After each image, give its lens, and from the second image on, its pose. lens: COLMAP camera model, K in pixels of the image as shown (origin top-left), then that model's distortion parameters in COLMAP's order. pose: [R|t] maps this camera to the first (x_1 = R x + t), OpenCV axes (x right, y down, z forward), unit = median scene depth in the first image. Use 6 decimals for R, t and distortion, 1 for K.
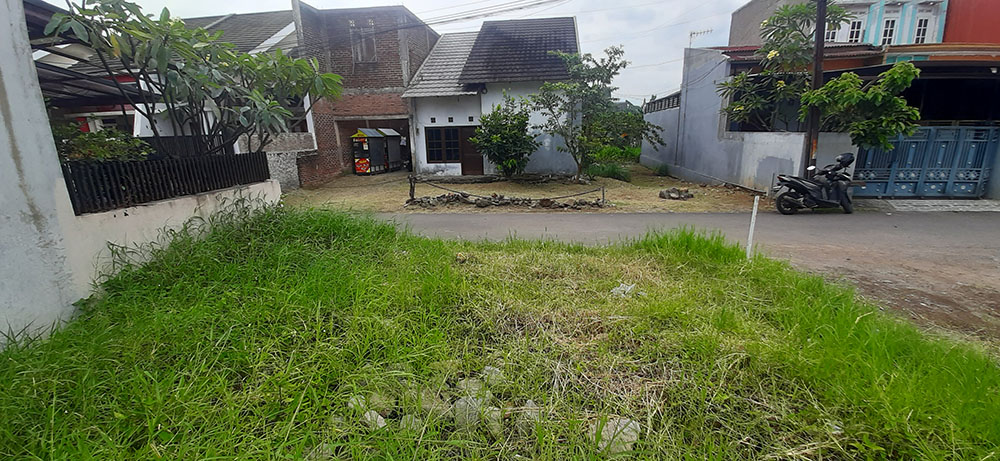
lens RADIAL K [[394.7, 0, 501.8], [0, 394.7, 237.7], [0, 0, 1]] dist [-0.010283, -0.001709]
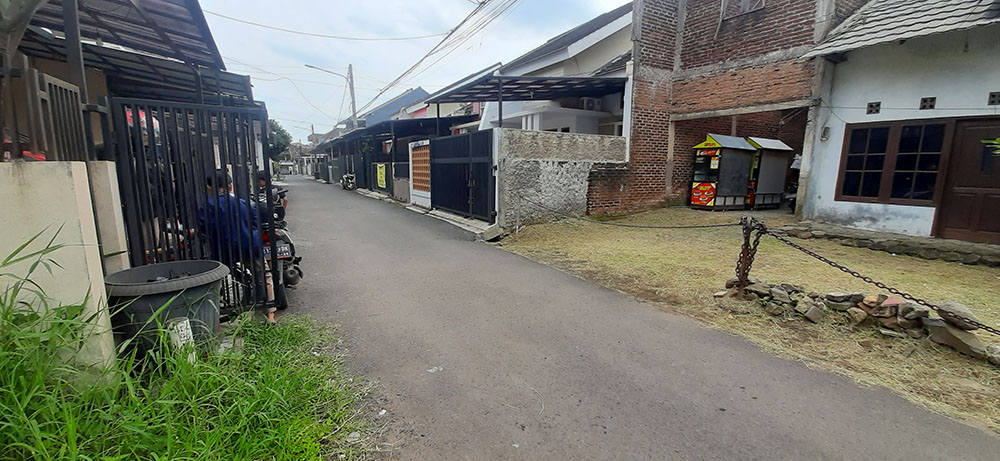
lens RADIAL K [[394.7, 0, 503.3], [0, 394.7, 239.7], [0, 0, 1]] dist [-0.010283, -0.001709]
pose [[0.610524, 0.172449, -0.772995, -0.058676], [-0.230594, 0.972427, 0.034813, -0.065075], [0.757685, 0.156993, 0.633456, 0.398026]]
